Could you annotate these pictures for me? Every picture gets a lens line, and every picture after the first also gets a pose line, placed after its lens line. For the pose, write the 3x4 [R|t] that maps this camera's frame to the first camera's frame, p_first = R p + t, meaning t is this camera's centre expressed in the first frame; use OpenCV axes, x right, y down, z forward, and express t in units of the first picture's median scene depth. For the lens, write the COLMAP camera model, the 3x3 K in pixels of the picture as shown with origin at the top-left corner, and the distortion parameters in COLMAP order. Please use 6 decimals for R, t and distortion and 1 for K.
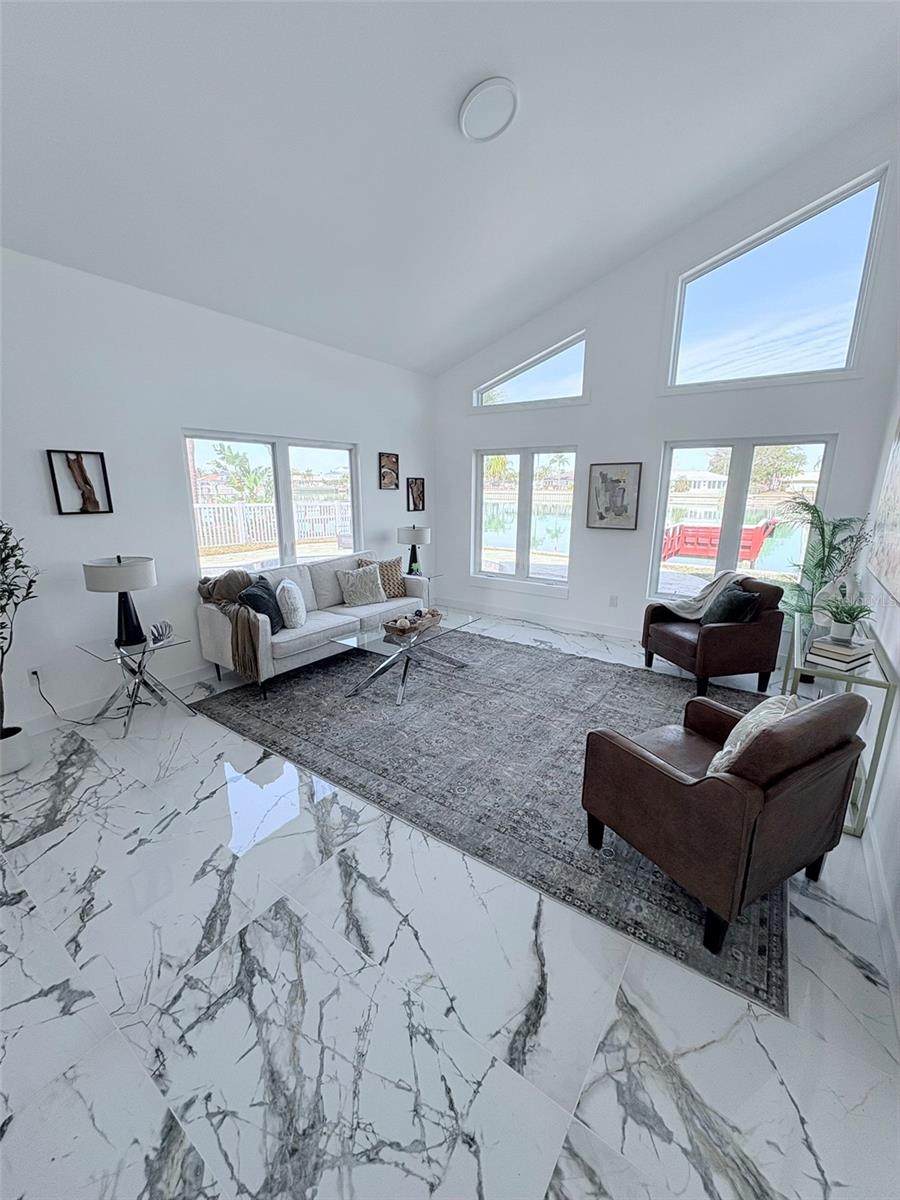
lens RADIAL K [[477.6, 0, 454.8], [0, 477.6, 597.8], [0, 0, 1]] dist [0.001122, 0.000249]
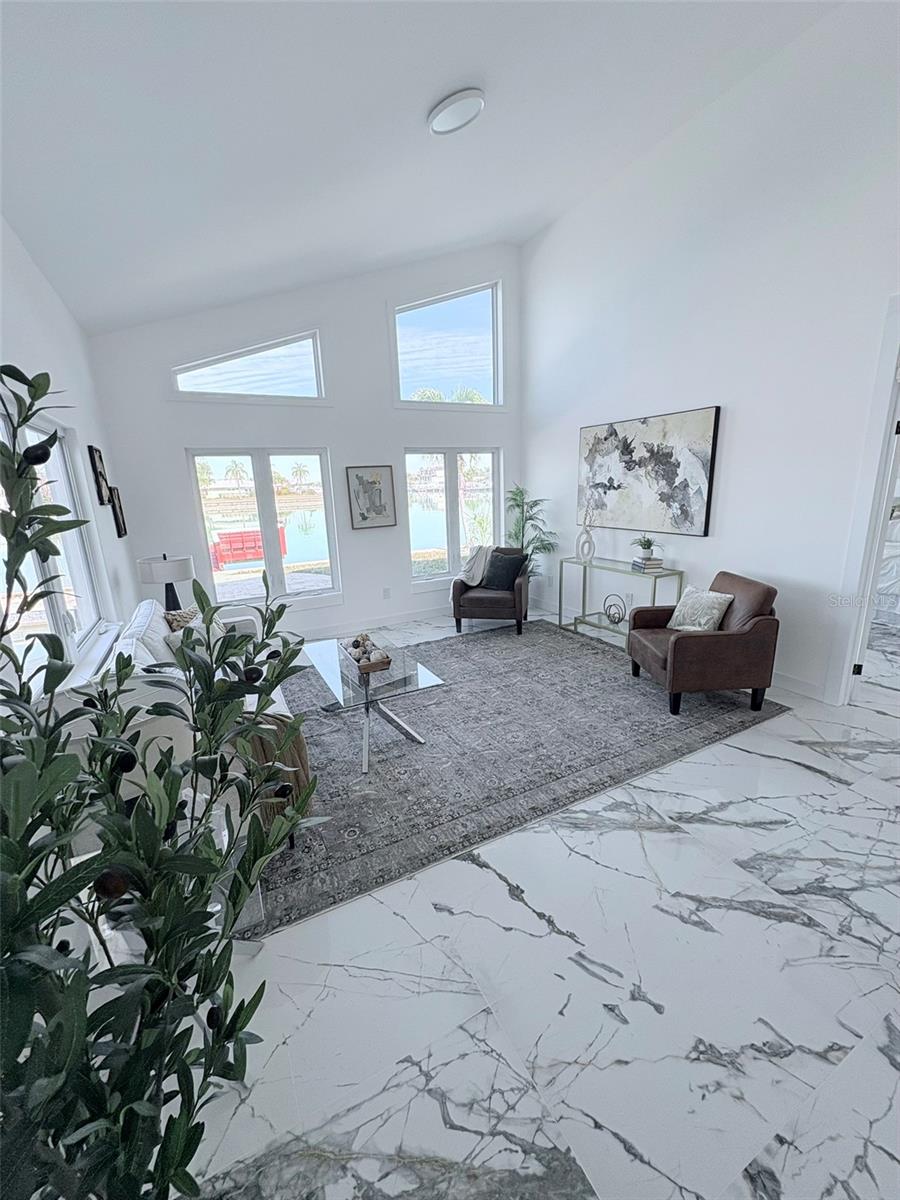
lens RADIAL K [[477.6, 0, 443.9], [0, 477.6, 598.7], [0, 0, 1]] dist [0.001122, 0.000249]
pose [[0.462129, -0.227461, 0.857145, -1.339559], [0.243045, 0.962024, 0.124255, -0.209021], [-0.852857, 0.150903, 0.499863, 0.869419]]
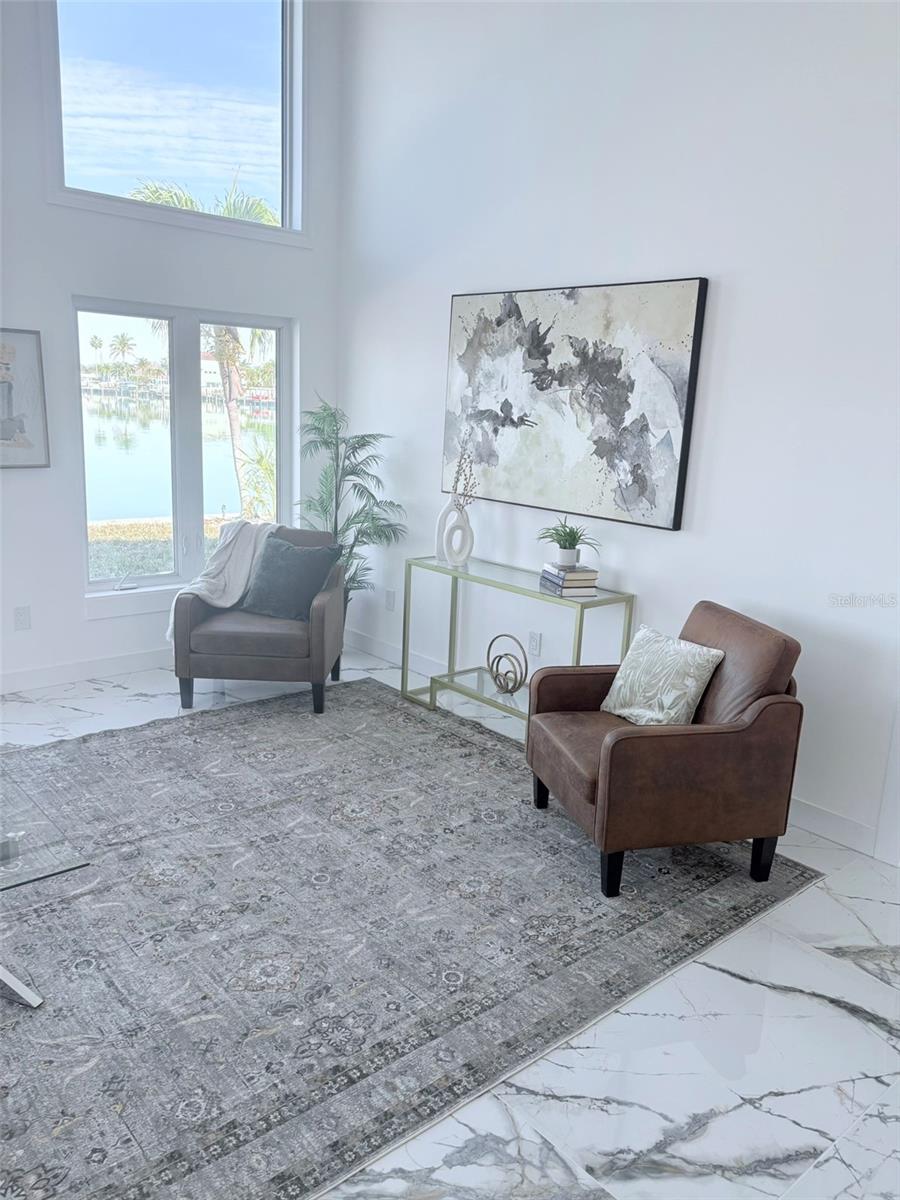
lens RADIAL K [[907.9, 0, 437.7], [0, 907.9, 600.2], [0, 0, 1]] dist [0.061318, -0.065271]
pose [[0.247770, -0.200893, 0.947762, -1.076619], [0.180860, 0.970659, 0.158464, -0.200288], [-0.951788, 0.132150, 0.276834, 0.860791]]
